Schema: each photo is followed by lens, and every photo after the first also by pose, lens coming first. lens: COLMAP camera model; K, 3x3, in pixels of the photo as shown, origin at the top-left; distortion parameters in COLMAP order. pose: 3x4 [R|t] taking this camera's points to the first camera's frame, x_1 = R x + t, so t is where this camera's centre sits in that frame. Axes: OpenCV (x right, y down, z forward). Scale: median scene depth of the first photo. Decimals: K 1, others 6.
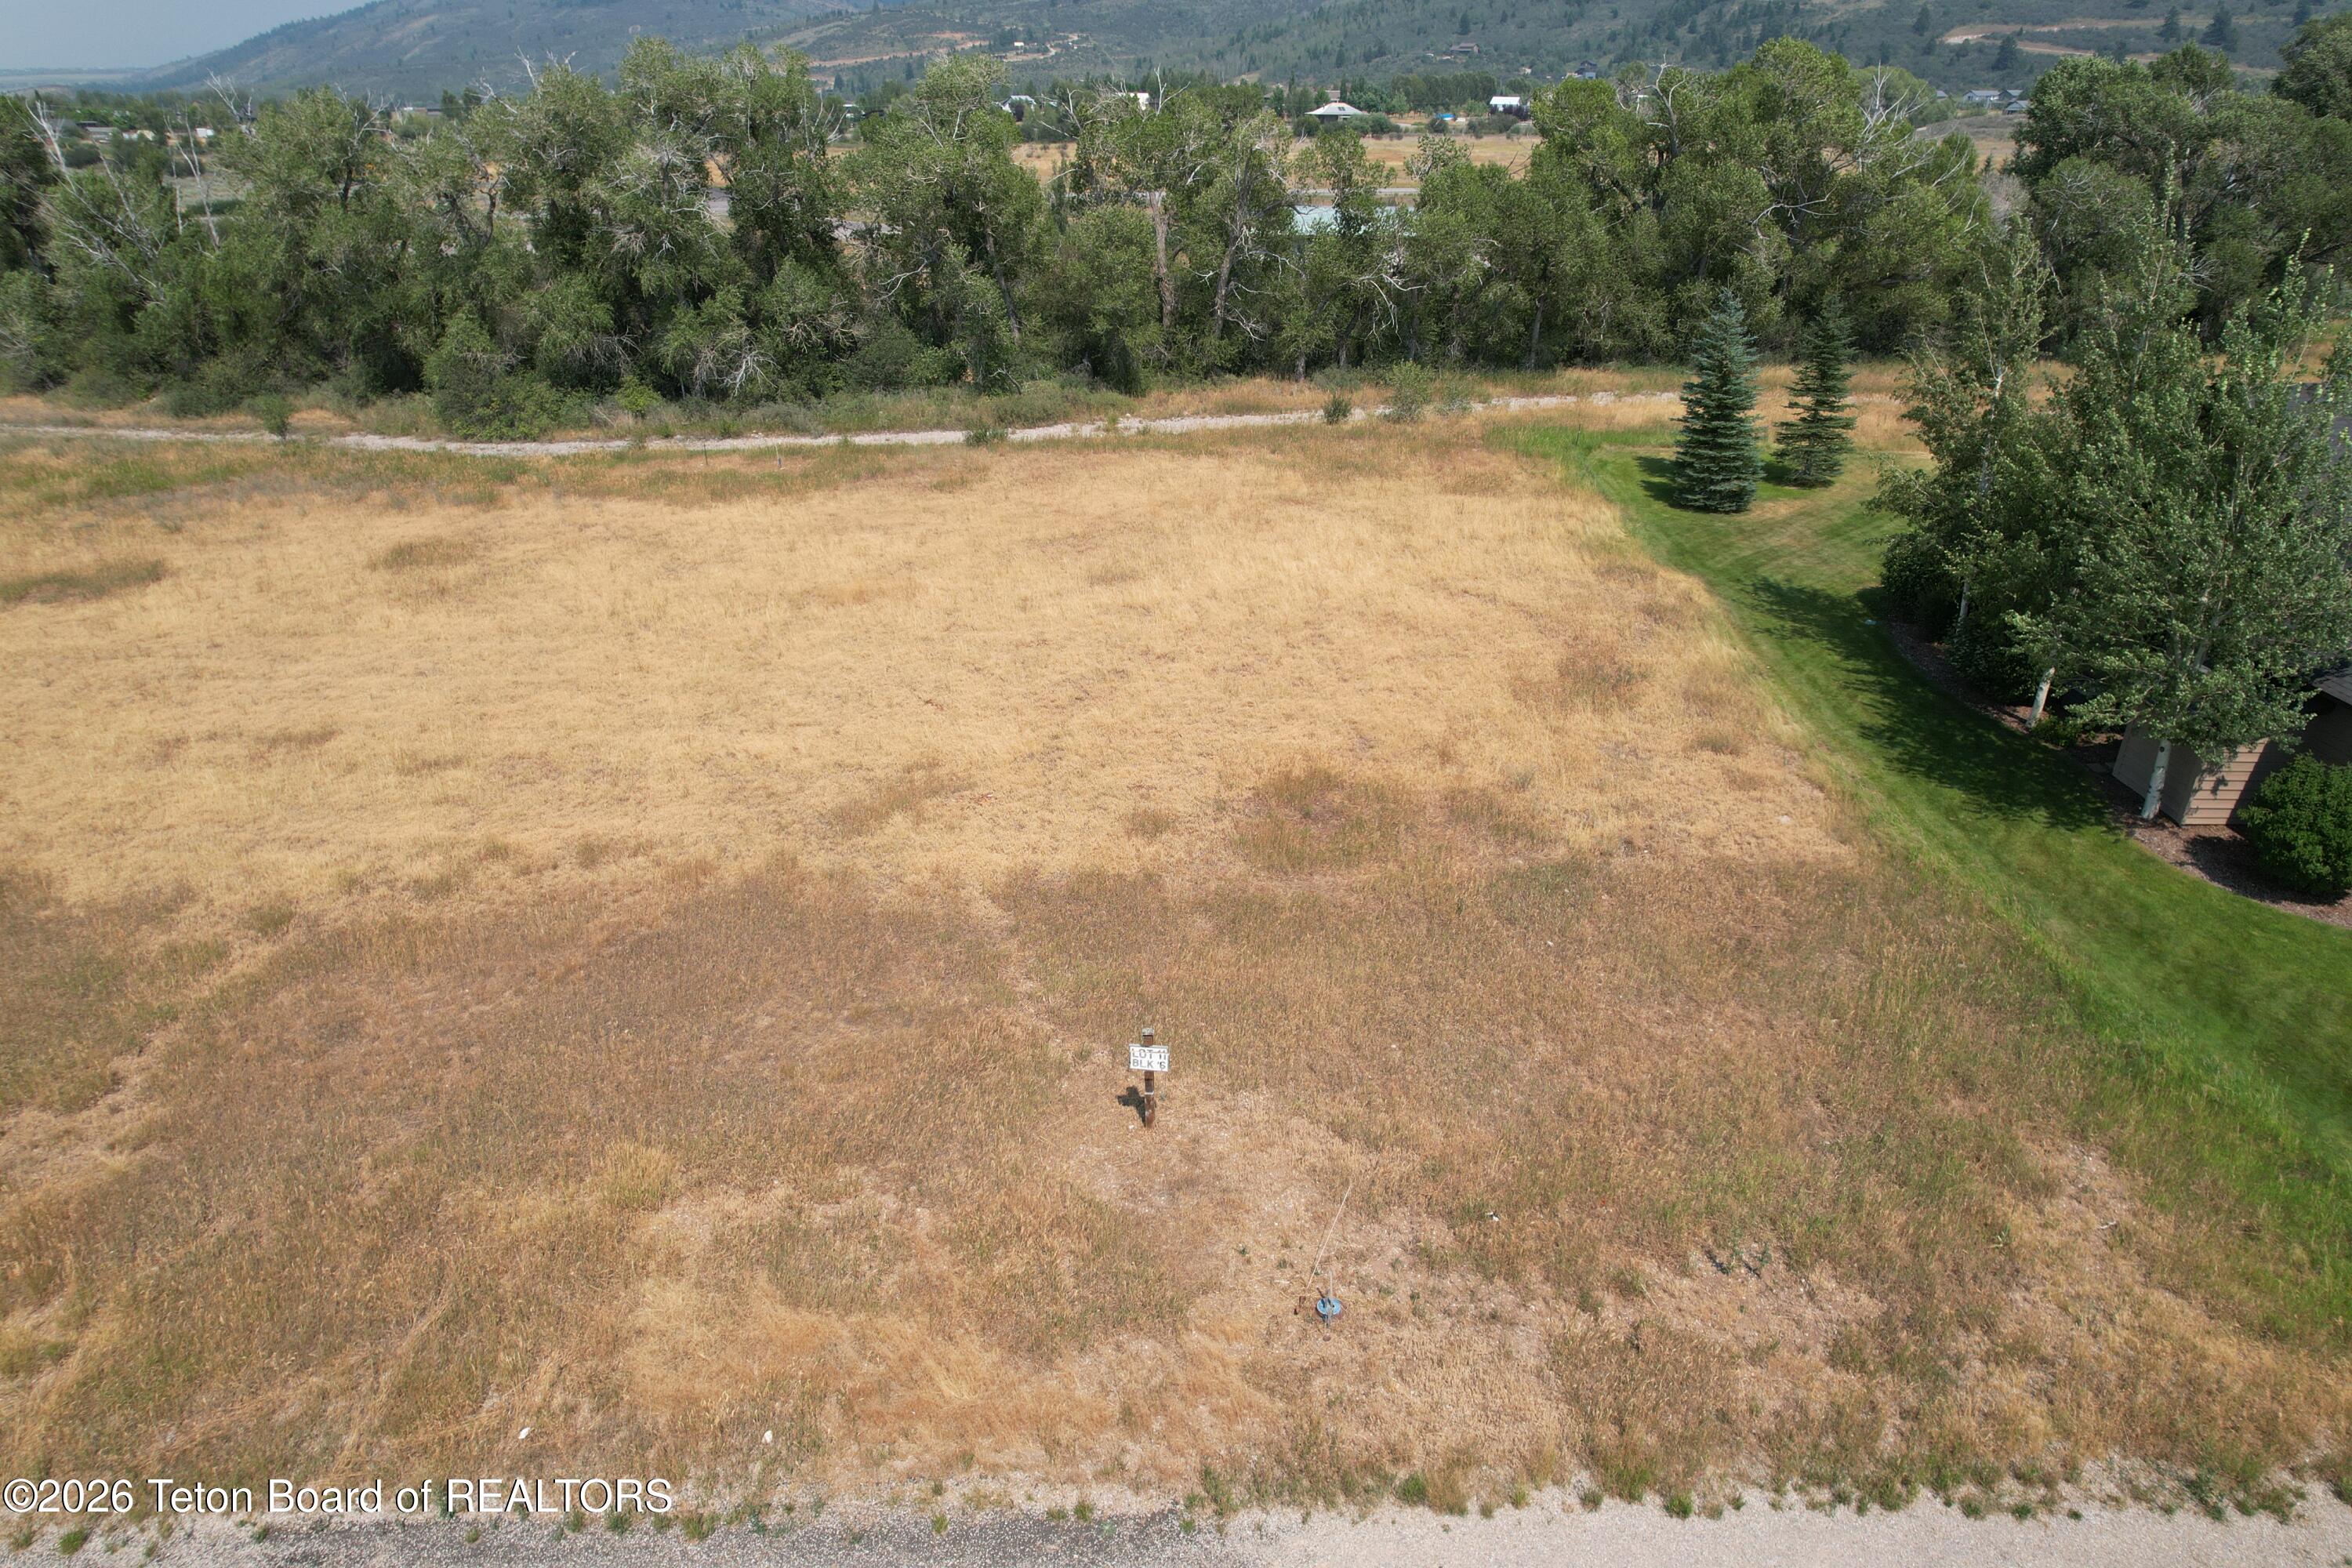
lens RADIAL K [[1506.6, 0, 1175.9], [0, 1506.6, 792.0], [0, 0, 1]] dist [-0.077155, 0.070835]
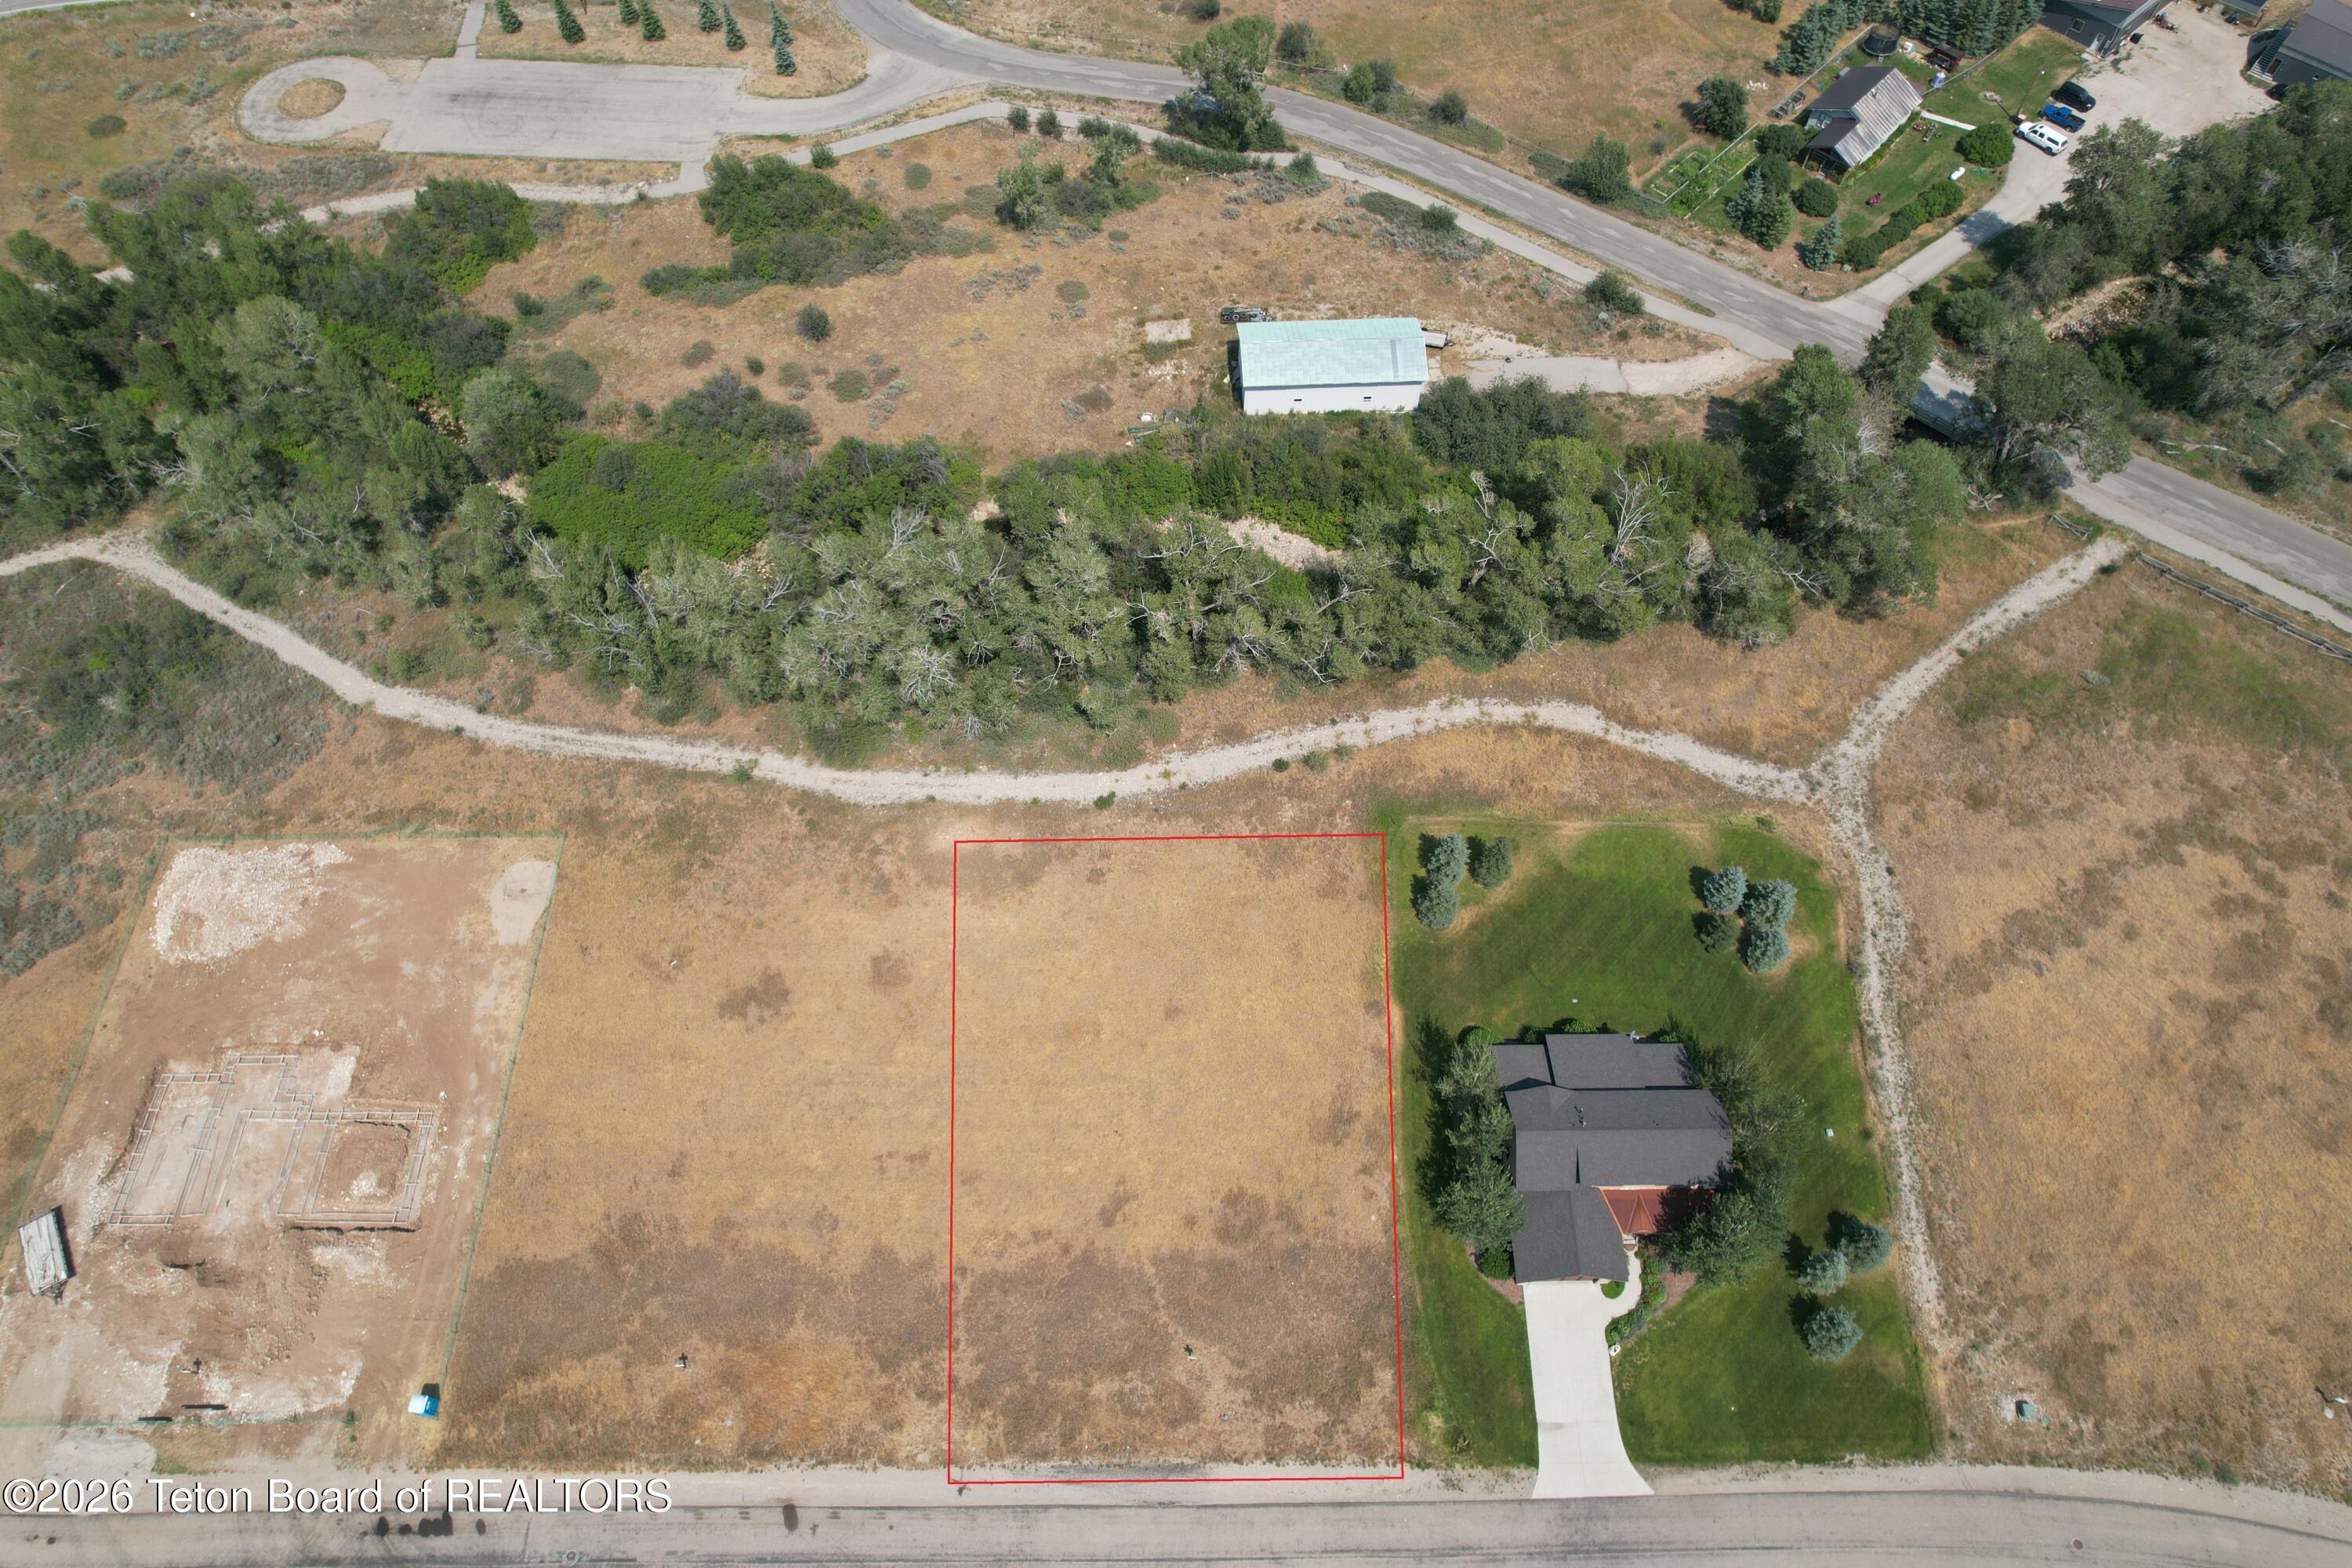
lens RADIAL K [[1506.6, 0, 1175.3], [0, 1506.6, 791.7], [0, 0, 1]] dist [-0.077155, 0.070835]
pose [[0.999918, 0.006330, -0.011156, -0.009388], [0.001019, 0.827794, 0.561031, -1.286793], [0.012786, -0.560996, 0.827720, -0.621066]]
